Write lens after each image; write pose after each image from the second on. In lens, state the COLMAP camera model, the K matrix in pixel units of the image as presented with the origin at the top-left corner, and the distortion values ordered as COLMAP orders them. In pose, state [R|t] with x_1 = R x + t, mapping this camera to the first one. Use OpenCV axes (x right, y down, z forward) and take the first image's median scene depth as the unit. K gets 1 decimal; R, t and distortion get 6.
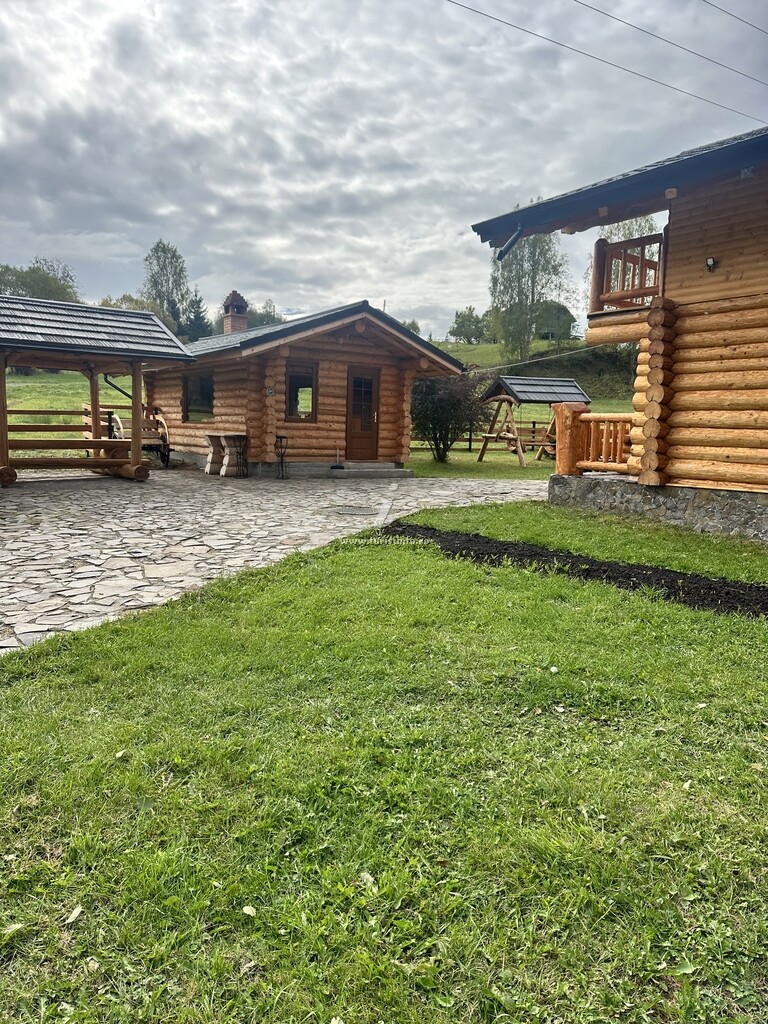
lens RADIAL K [[716.9, 0, 386.5], [0, 716.9, 515.2], [0, 0, 1]] dist [0.108087, -0.153063]
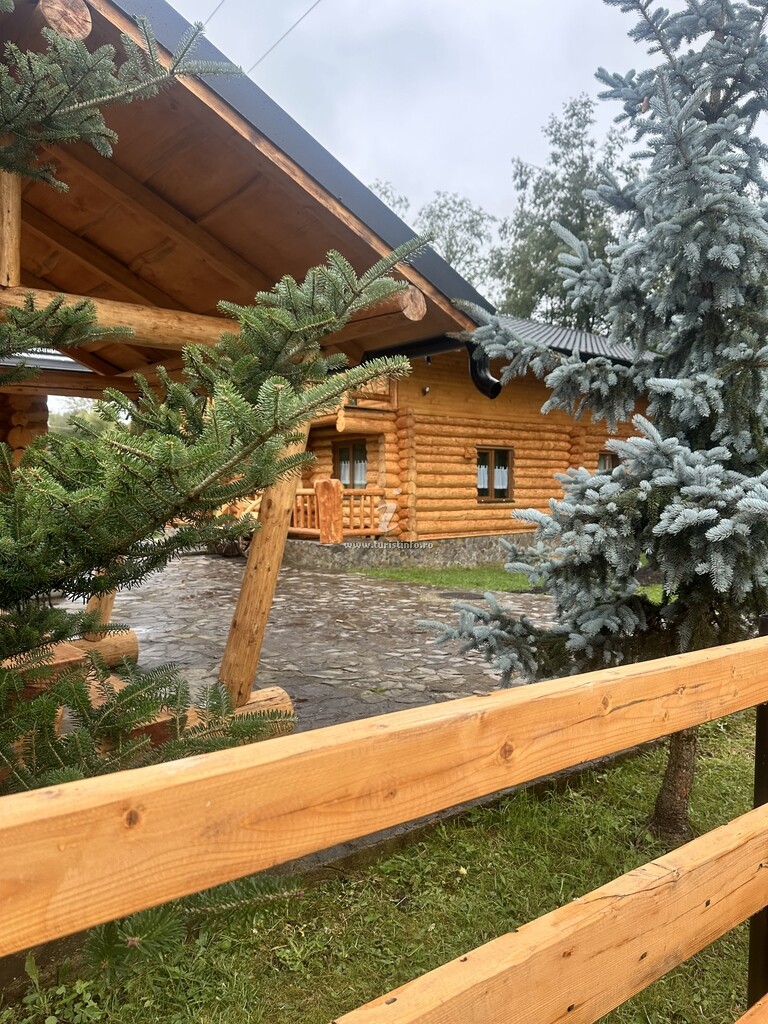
lens RADIAL K [[716.9, 0, 386.5], [0, 716.9, 515.2], [0, 0, 1]] dist [0.108087, -0.153063]
pose [[-0.034539, -0.039011, 0.998642, -1.050884], [0.135181, 0.989872, 0.043344, -0.166968], [-0.990219, 0.136495, -0.028915, 1.166587]]
